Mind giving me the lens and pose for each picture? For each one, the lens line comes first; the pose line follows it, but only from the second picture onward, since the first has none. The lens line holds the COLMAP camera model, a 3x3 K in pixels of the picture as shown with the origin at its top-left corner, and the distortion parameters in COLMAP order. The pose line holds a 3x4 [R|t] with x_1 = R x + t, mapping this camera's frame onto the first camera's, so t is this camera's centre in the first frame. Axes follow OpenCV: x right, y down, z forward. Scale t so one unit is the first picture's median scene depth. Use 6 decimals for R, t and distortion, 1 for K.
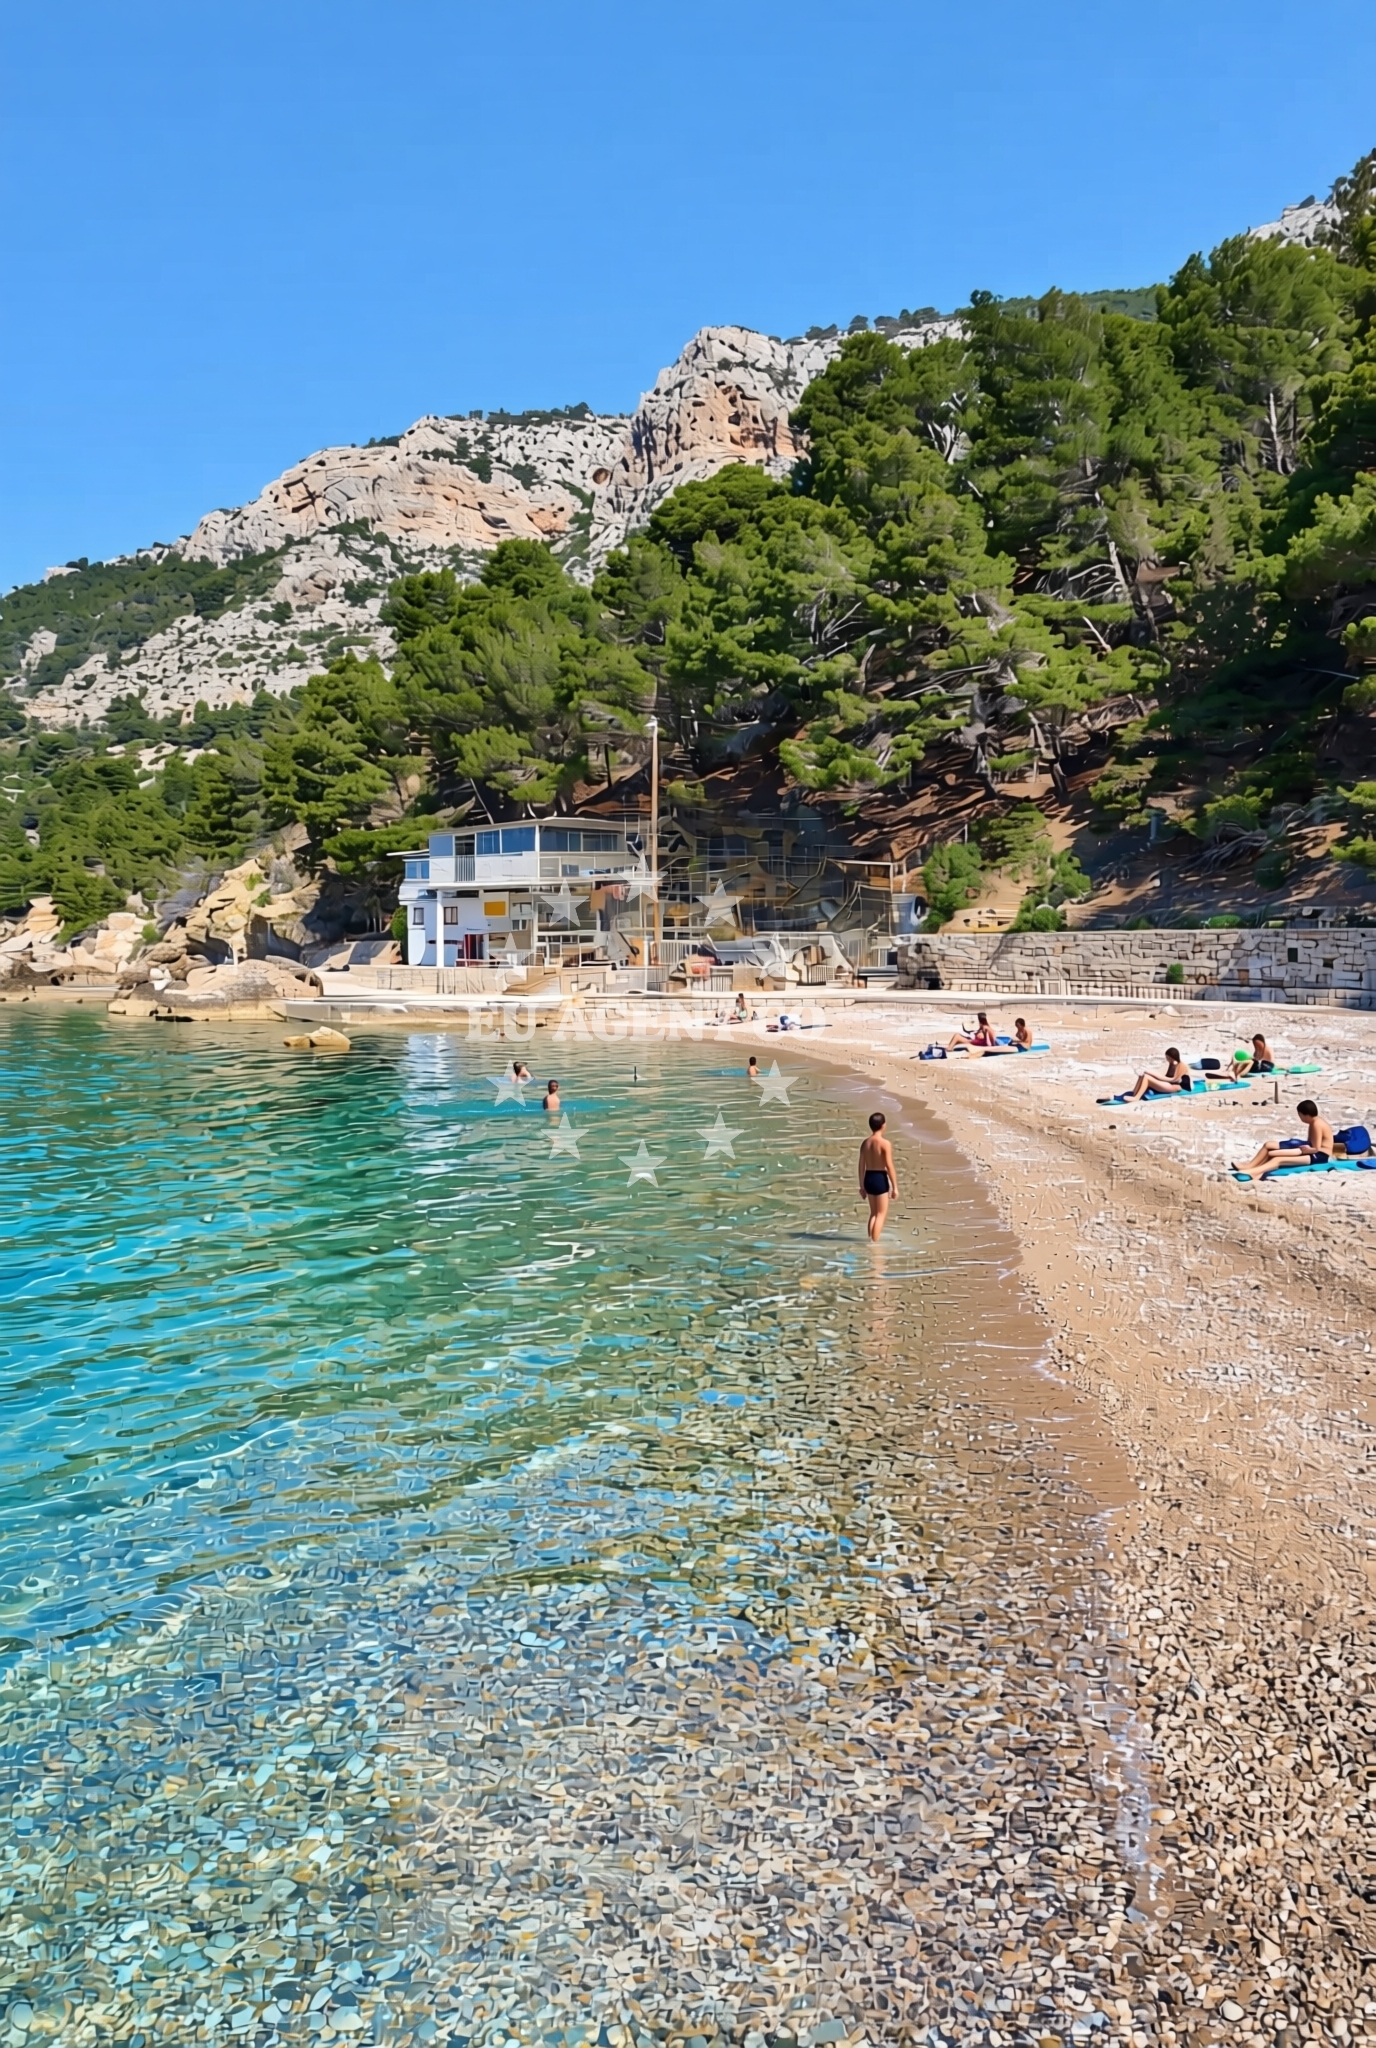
lens RADIAL K [[1479.0, 0, 705.5], [0, 1479.0, 1015.3], [0, 0, 1]] dist [0.009210, -0.000243]
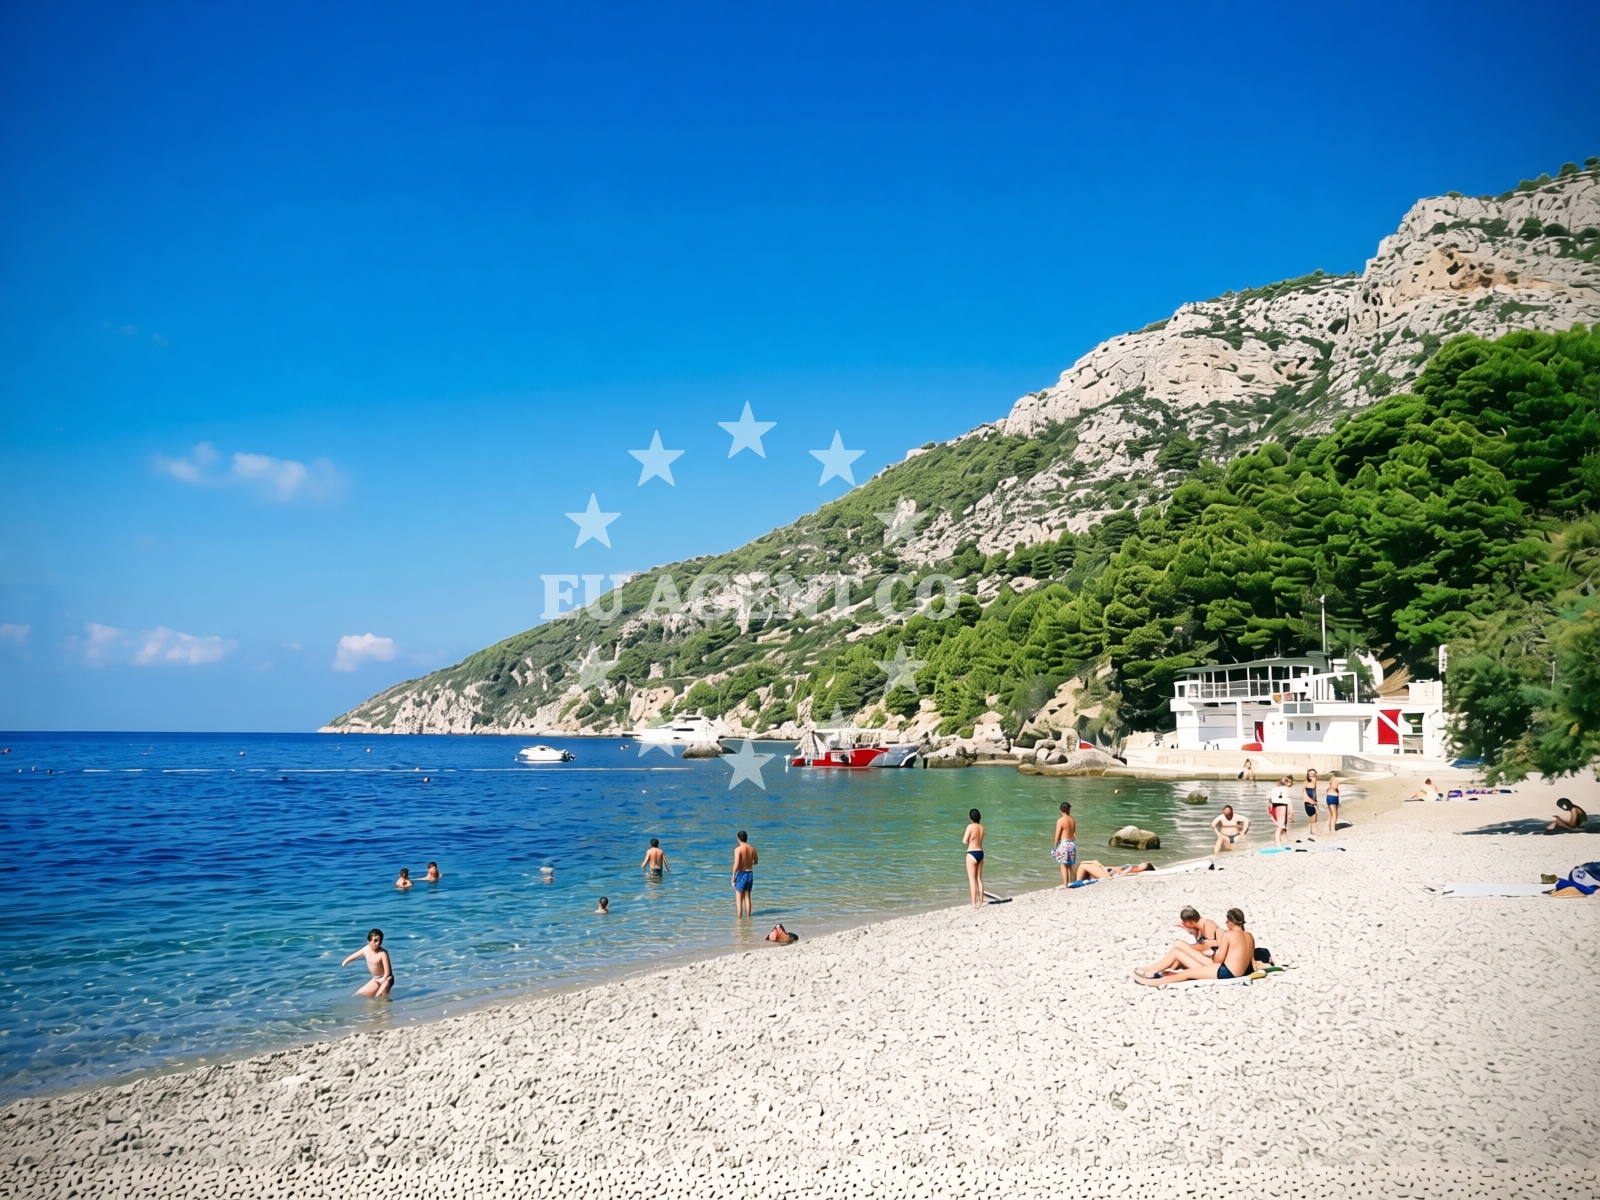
lens RADIAL K [[1323.1, 0, 784.4], [0, 1323.1, 601.2], [0, 0, 1]] dist [-0.031221, -0.043476]
pose [[0.879444, -0.056691, -0.472614, 0.026485], [-0.009339, 0.990636, -0.136207, 0.002272], [0.475910, 0.124200, 0.870680, -0.113385]]
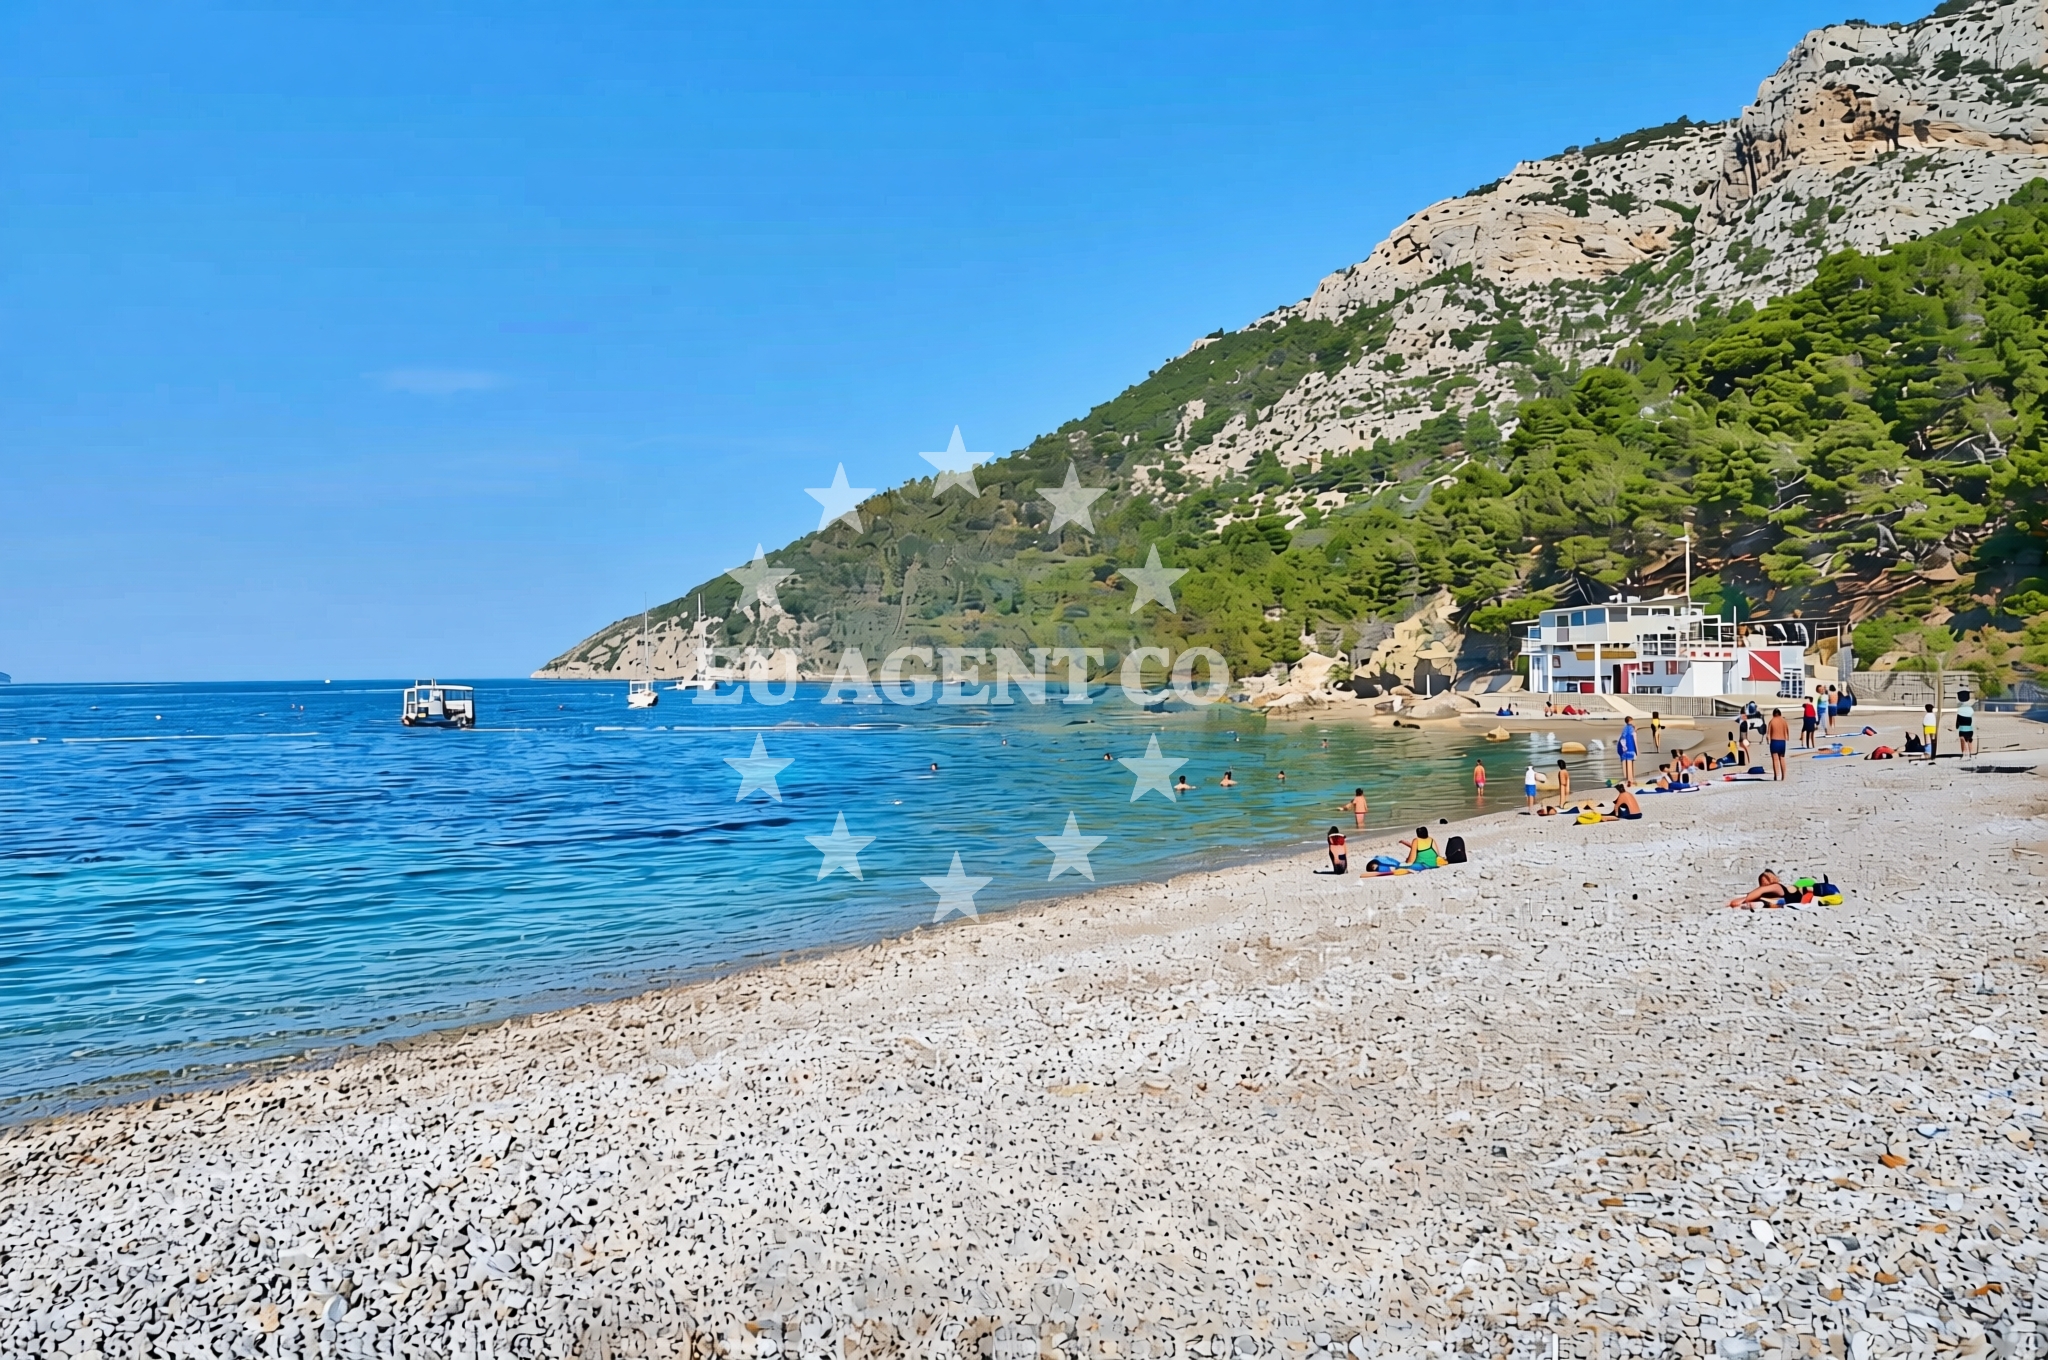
lens RADIAL K [[1590.8, 0, 1016.6], [0, 1590.8, 621.9], [0, 0, 1]] dist [-0.003639, 0.025639]
pose [[0.876814, -0.035679, -0.479504, 0.030730], [0.004003, 0.997750, -0.066920, 0.000686], [0.480813, 0.056757, 0.874984, -0.170149]]
